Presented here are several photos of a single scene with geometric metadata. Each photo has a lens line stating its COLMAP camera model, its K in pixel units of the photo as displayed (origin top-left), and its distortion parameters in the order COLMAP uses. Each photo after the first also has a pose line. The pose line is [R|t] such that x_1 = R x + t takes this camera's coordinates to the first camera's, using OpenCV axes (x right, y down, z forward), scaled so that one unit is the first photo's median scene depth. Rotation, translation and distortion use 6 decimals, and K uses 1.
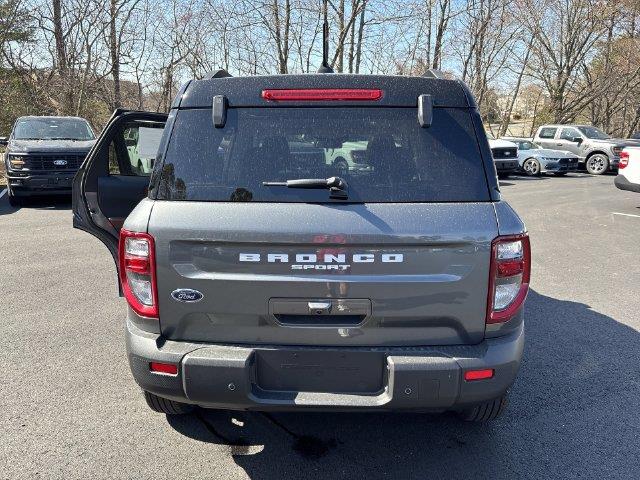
lens RADIAL K [[481.7, 0, 319.8], [0, 481.7, 239.7], [0, 0, 1]] dist [0.020574, -0.002767]
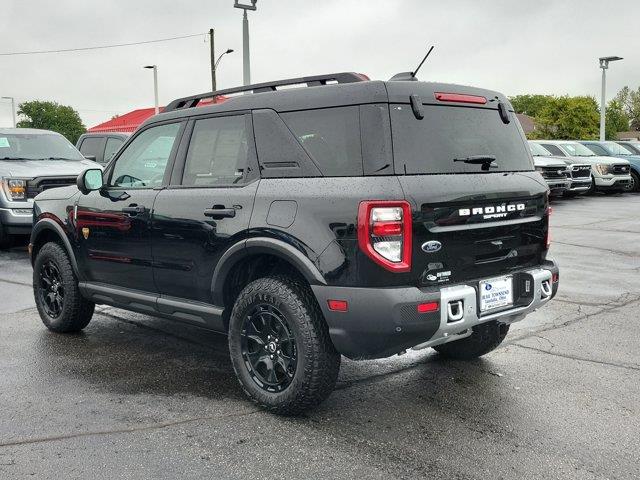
lens RADIAL K [[761.6, 0, 318.6], [0, 761.6, 240.2], [0, 0, 1]] dist [0.175905, 0.000000]
pose [[0.705656, -0.079246, 0.704109, -1.989251], [0.152360, 0.987451, -0.041559, 0.143422], [-0.691980, 0.136604, 0.708874, -0.249178]]
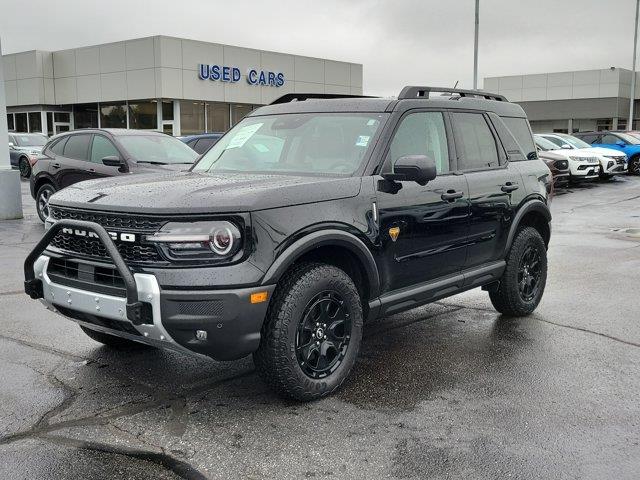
lens RADIAL K [[711.9, 0, 319.5], [0, 711.9, 238.9], [0, 0, 1]] dist [0.035959, 0.000000]
pose [[-0.803734, -0.083267, 0.589133, -1.647291], [0.107978, 0.953304, 0.282049, -0.824791], [-0.585109, 0.290306, -0.757212, 4.493018]]
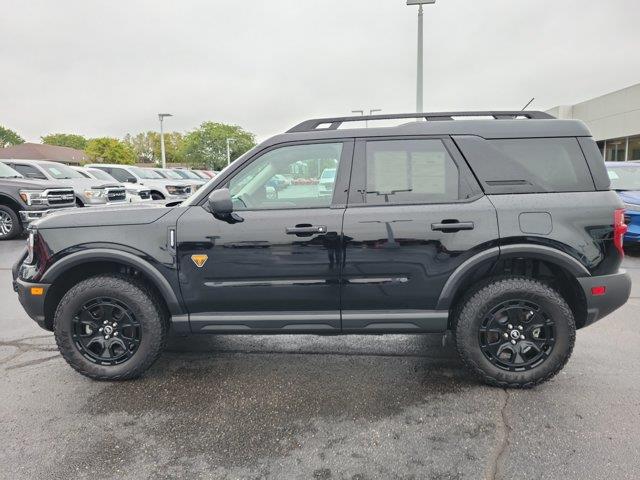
lens RADIAL K [[481.7, 0, 313.9], [0, 481.7, 240.8], [0, 0, 1]] dist [0.020574, -0.002767]
pose [[-0.002061, -0.130893, 0.991394, -2.184061], [0.208270, 0.969600, 0.128449, -0.361846], [-0.978069, 0.206742, 0.025263, 2.116539]]
